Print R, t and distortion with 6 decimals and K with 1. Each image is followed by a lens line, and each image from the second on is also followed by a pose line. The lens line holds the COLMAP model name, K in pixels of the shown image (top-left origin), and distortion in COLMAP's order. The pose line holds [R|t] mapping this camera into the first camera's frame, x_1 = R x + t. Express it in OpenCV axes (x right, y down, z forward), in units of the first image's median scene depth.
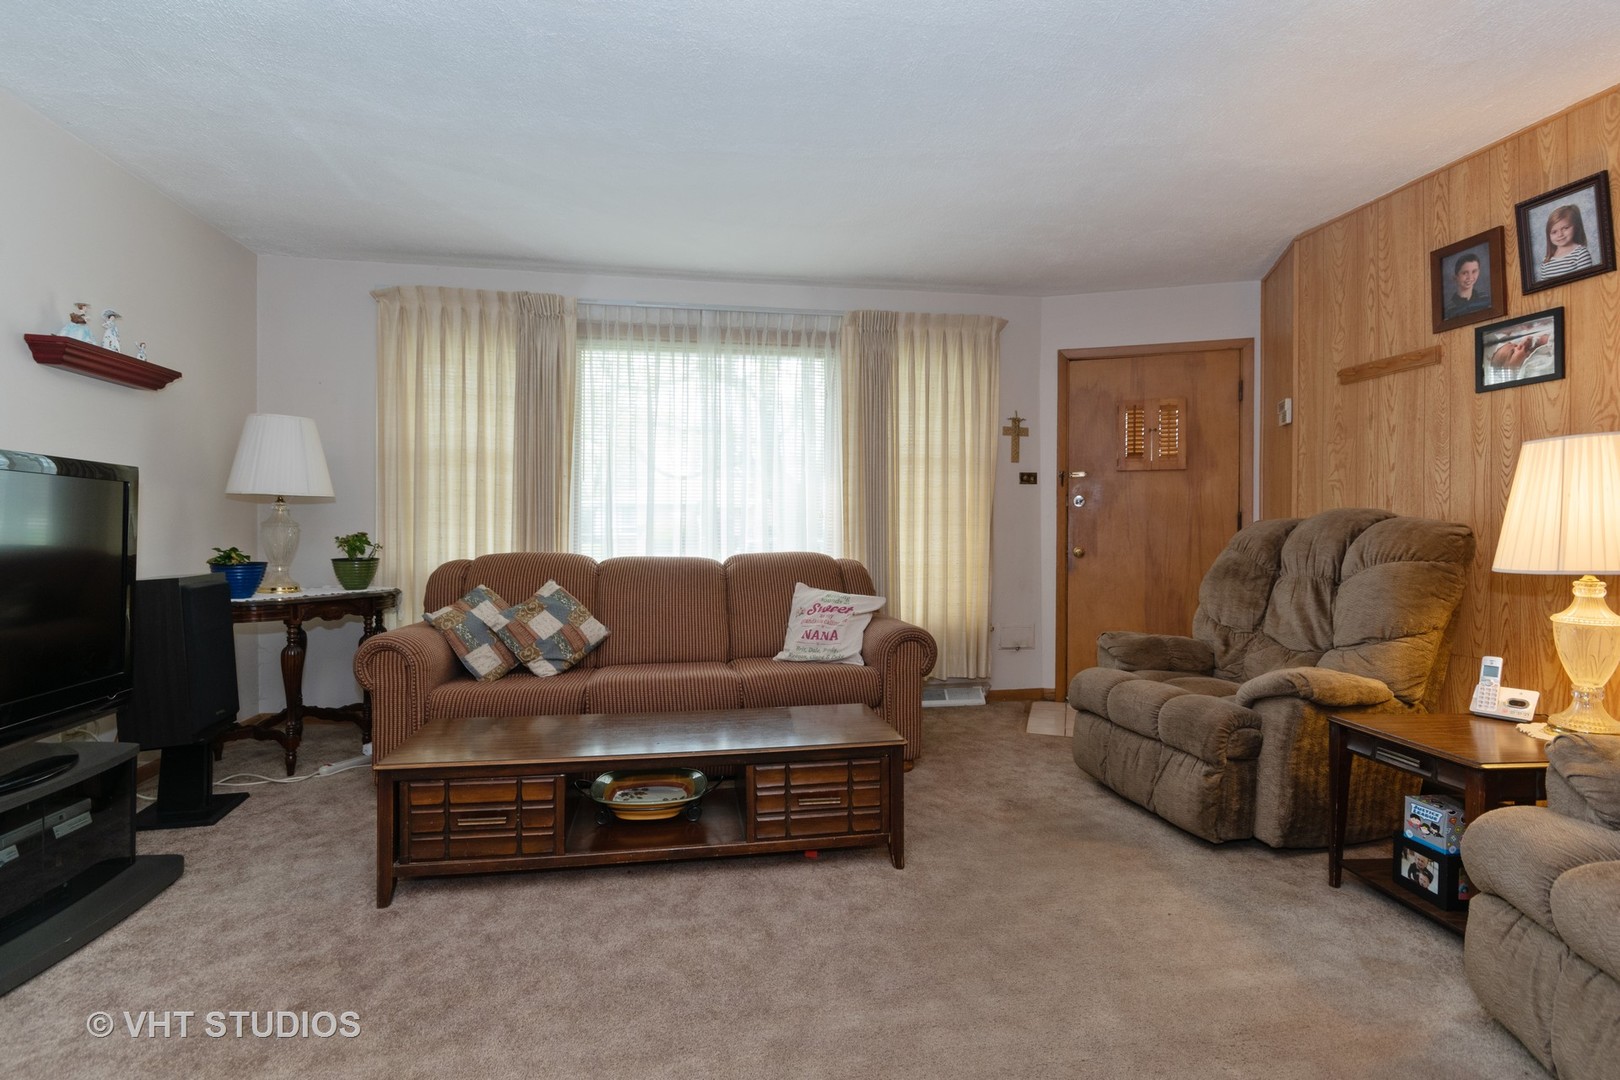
lens RADIAL K [[770.3, 0, 810.0], [0, 770.3, 540.0], [0, 0, 1]] dist [-0.001756, -0.001305]
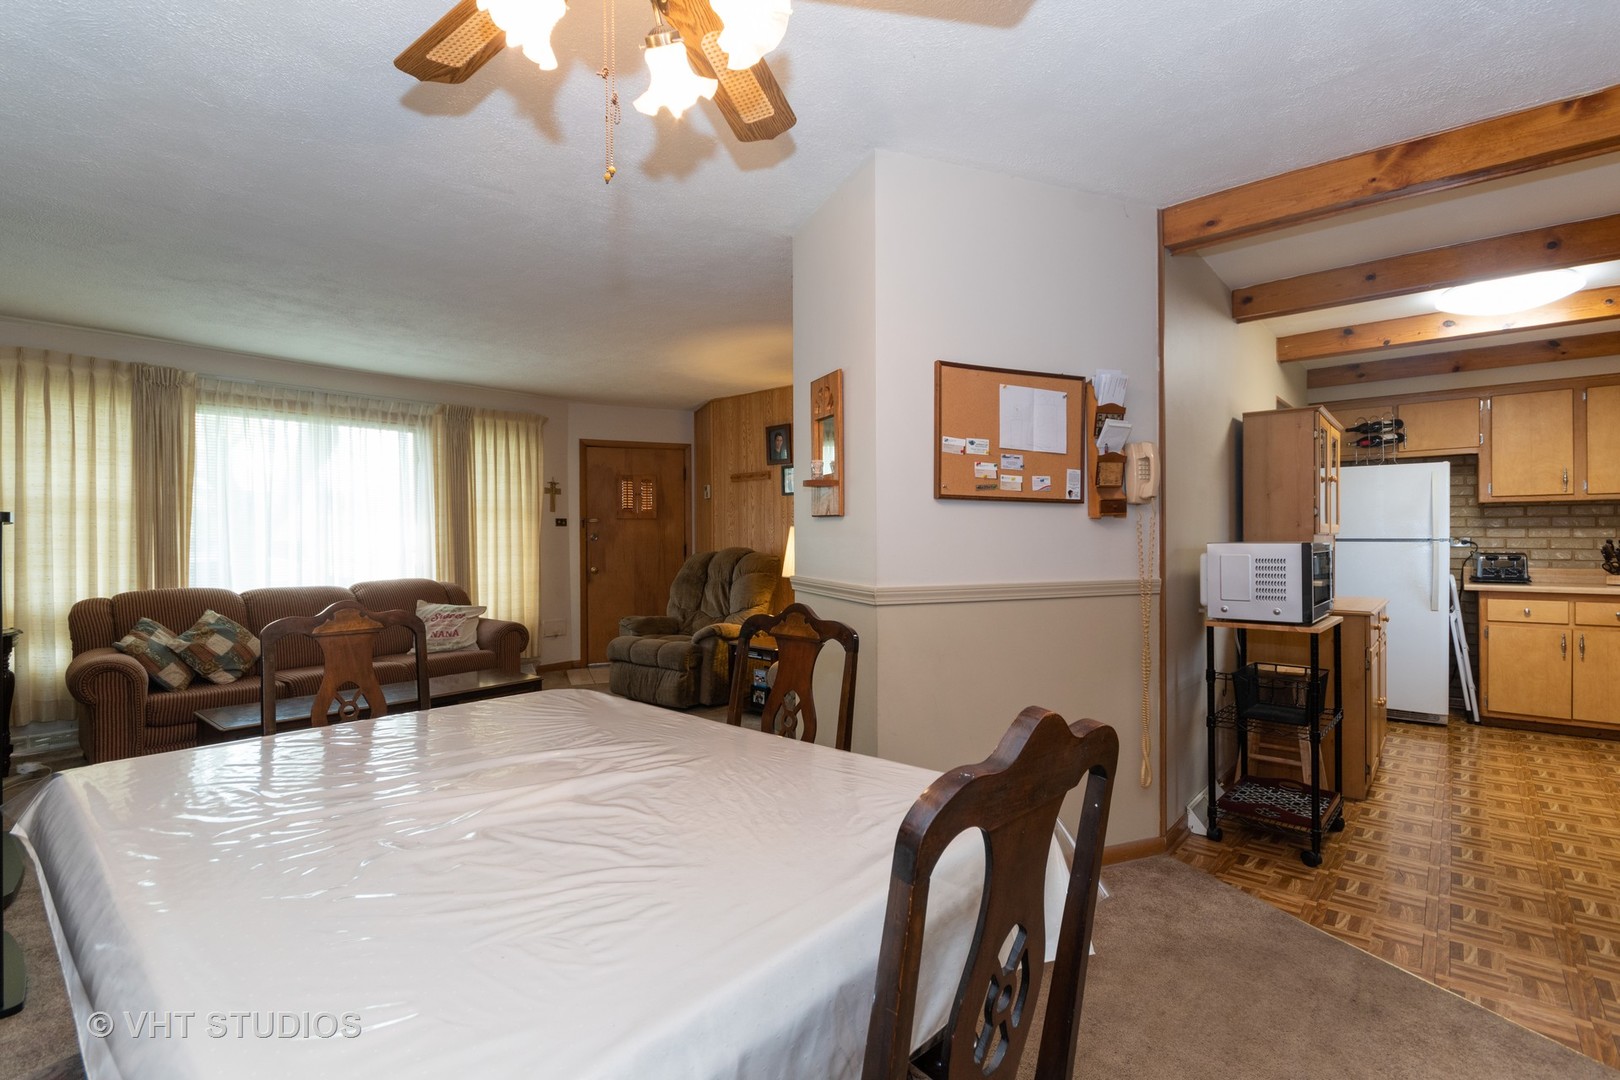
lens RADIAL K [[758.0, 0, 810.0], [0, 758.0, 540.0], [0, 0, 1]] dist [-0.002717, -0.001061]
pose [[0.768740, -0.010472, 0.639475, -0.398786], [0.016411, 0.999860, -0.003354, -0.044605], [-0.639350, 0.013072, 0.768804, -0.617217]]
